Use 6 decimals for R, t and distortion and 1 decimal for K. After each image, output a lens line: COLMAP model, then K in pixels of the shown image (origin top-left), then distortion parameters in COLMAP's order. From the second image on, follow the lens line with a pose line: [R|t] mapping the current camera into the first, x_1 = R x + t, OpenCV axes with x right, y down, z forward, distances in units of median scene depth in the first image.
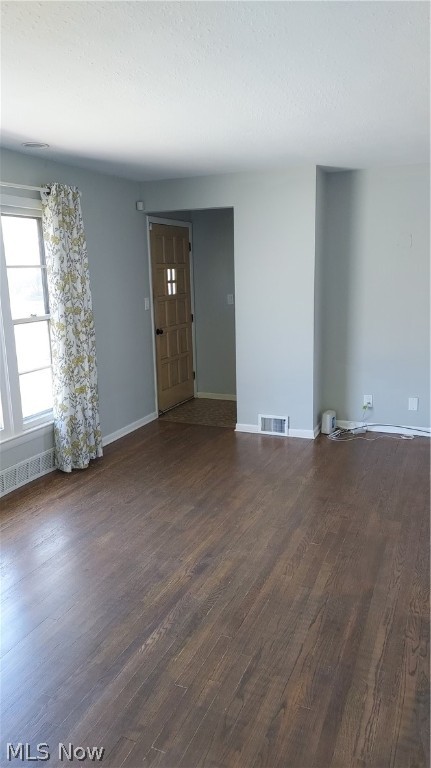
lens RADIAL K [[554.8, 0, 218.1], [0, 554.8, 382.9], [0, 0, 1]] dist [0.046959, -0.011918]
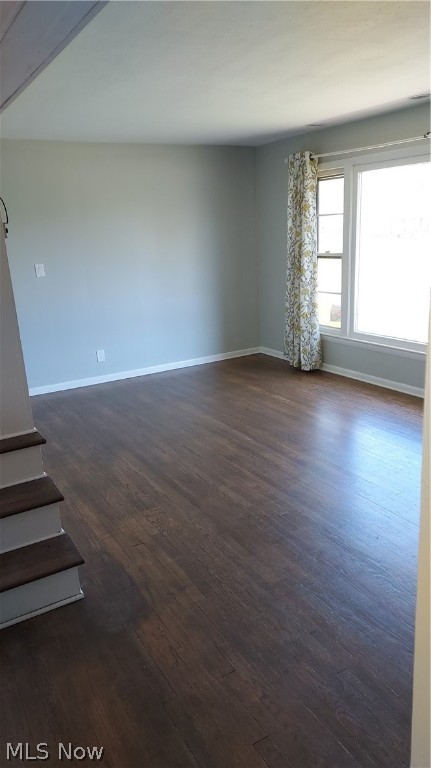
lens RADIAL K [[554.8, 0, 216.8], [0, 554.8, 384.4], [0, 0, 1]] dist [0.046959, -0.011918]
pose [[-0.597374, 0.255000, -0.760342, 1.024826], [-0.109588, 0.913251, 0.392381, -0.309073], [0.794440, 0.317722, -0.517607, 1.492803]]
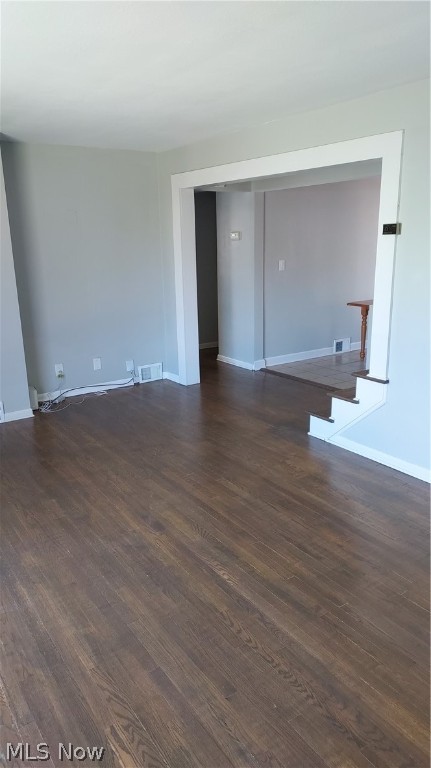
lens RADIAL K [[554.8, 0, 215.4], [0, 554.8, 384.5], [0, 0, 1]] dist [0.046959, -0.011918]
pose [[0.548997, -0.215476, 0.807572, -0.783910], [0.187517, 0.973321, 0.132225, -0.044570], [-0.814518, 0.078842, 0.574755, 0.302199]]
